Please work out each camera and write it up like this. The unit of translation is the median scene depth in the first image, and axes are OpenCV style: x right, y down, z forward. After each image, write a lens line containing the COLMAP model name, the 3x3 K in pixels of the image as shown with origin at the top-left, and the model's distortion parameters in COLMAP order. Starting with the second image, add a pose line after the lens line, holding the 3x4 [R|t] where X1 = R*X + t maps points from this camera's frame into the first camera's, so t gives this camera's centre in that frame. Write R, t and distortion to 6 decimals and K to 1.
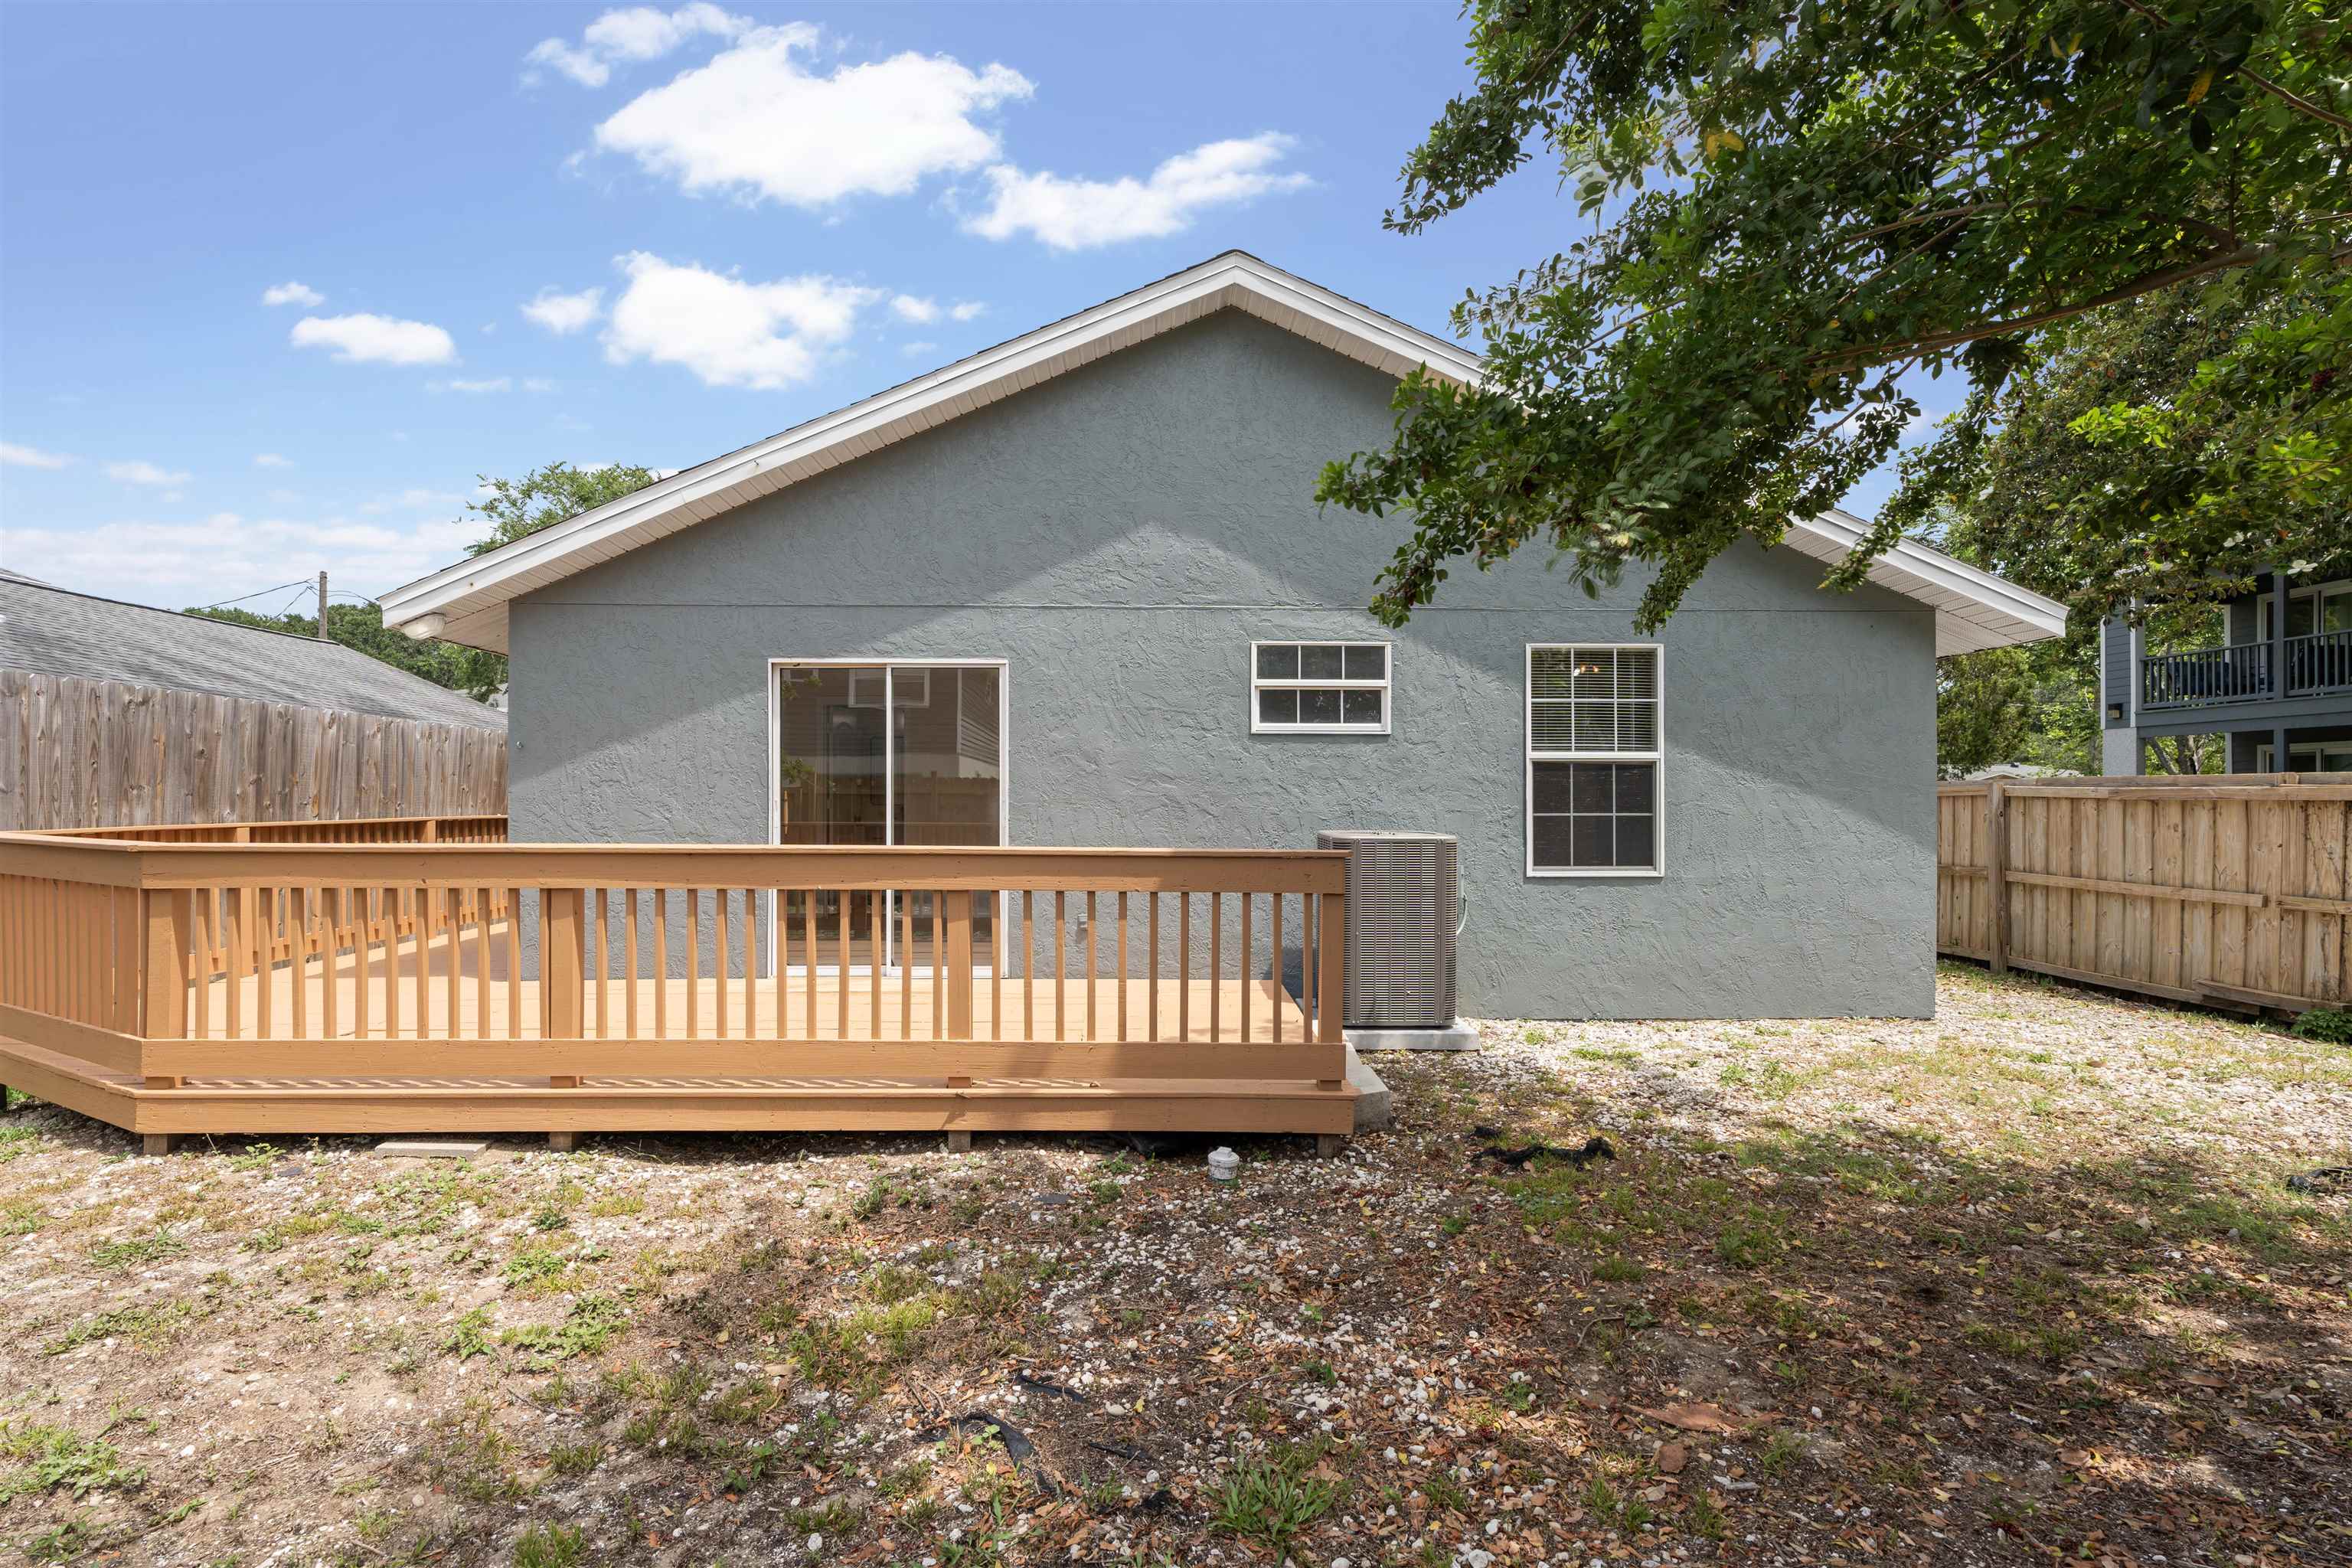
lens RADIAL K [[1050.8, 0, 1157.7], [0, 1050.8, 792.5], [0, 0, 1]] dist [0.003105, -0.003406]
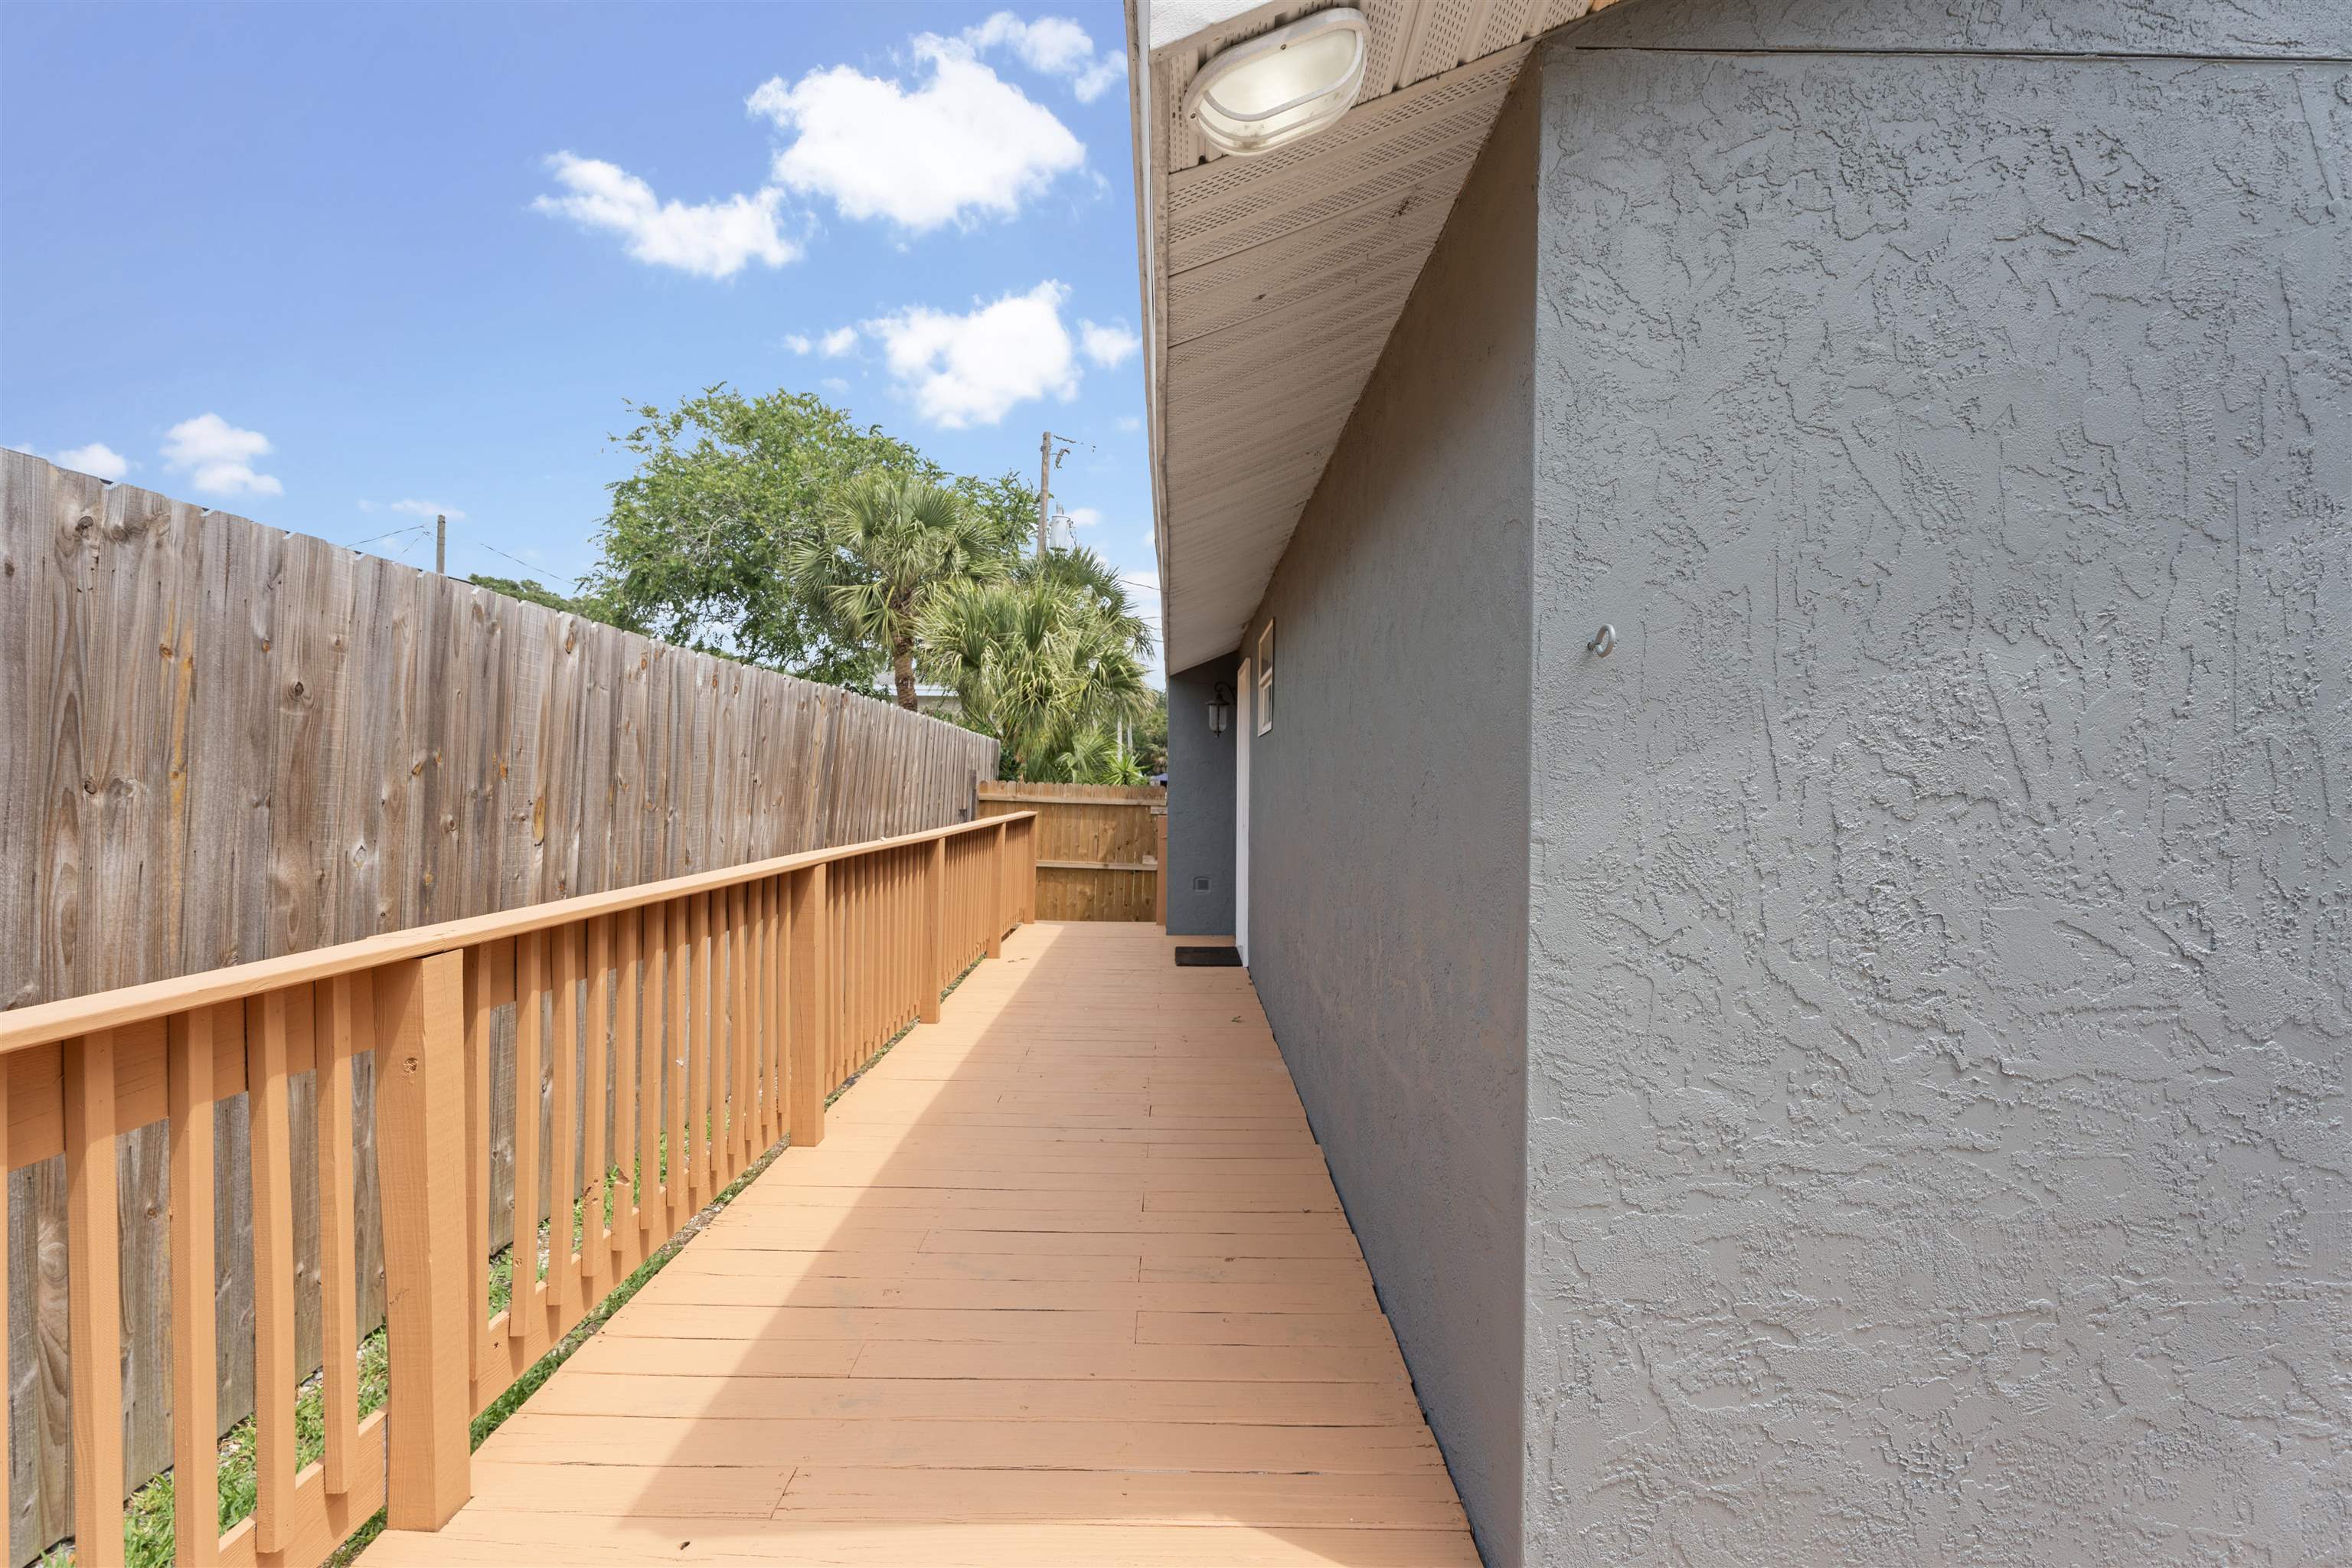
lens RADIAL K [[1050.8, 0, 1192.4], [0, 1050.8, 781.5], [0, 0, 1]] dist [0.003105, -0.003406]
pose [[0.999283, 0.013651, -0.035318, -0.572616], [-0.013584, 0.999905, 0.002132, -0.011017], [0.035344, -0.001651, 0.999374, 0.632402]]
